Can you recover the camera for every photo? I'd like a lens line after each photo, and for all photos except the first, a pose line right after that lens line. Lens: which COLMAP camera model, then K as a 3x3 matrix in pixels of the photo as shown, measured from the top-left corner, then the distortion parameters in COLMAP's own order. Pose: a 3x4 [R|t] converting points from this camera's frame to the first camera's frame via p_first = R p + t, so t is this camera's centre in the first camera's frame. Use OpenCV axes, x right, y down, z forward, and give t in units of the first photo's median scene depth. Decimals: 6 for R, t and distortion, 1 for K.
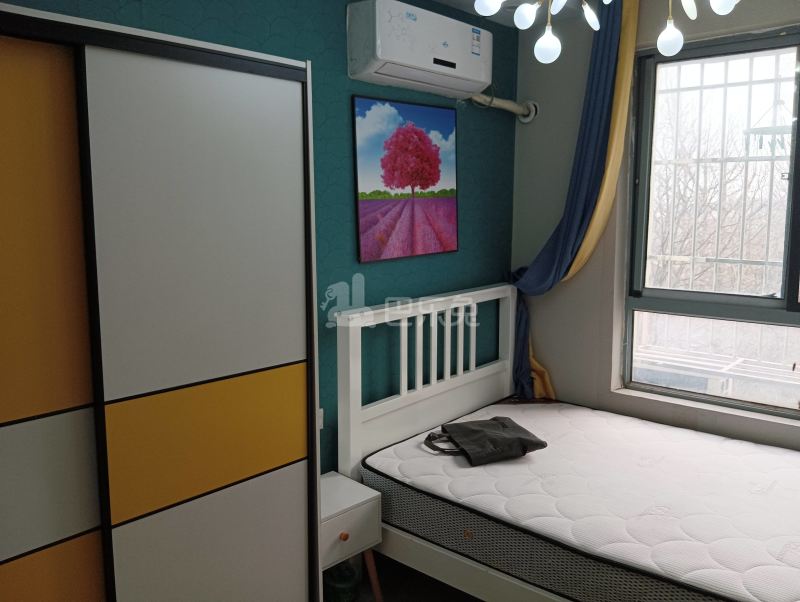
lens RADIAL K [[661.4, 0, 411.3], [0, 661.4, 293.9], [0, 0, 1]] dist [0.089829, -0.172138]
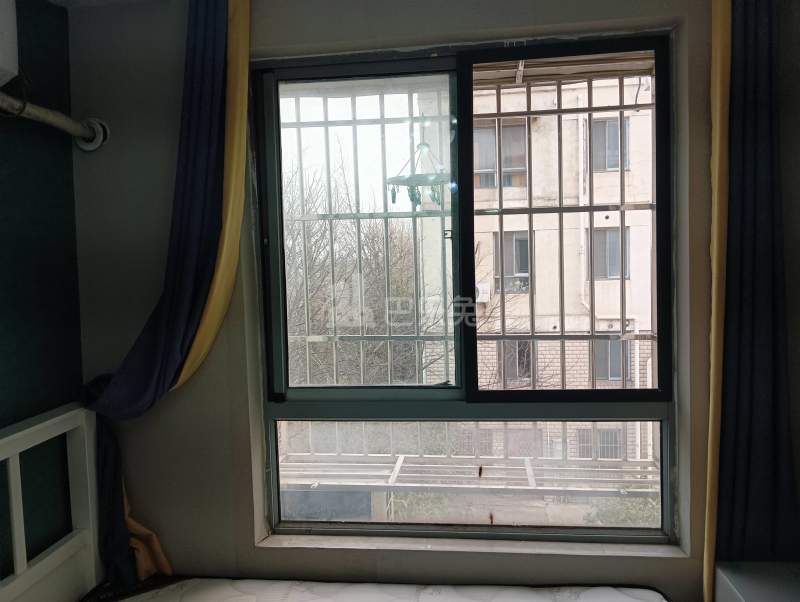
lens RADIAL K [[652.6, 0, 401.7], [0, 652.6, 303.0], [0, 0, 1]] dist [0.085023, -0.166261]
pose [[0.831243, -0.056214, 0.553060, 0.064589], [0.099632, 0.993830, -0.048732, -0.053005], [-0.546909, 0.095611, 0.831715, 0.332016]]
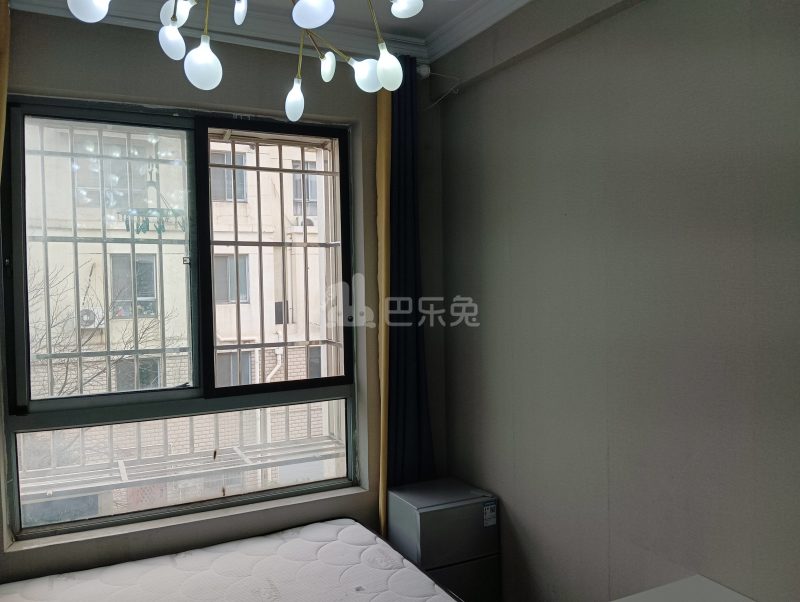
lens RADIAL K [[652.6, 0, 401.7], [0, 652.6, 303.0], [0, 0, 1]] dist [0.085023, -0.166261]
pose [[0.382834, -0.035378, 0.923139, -0.175709], [0.132498, 0.991038, -0.016968, -0.050076], [-0.914266, 0.128810, 0.384091, 0.306039]]
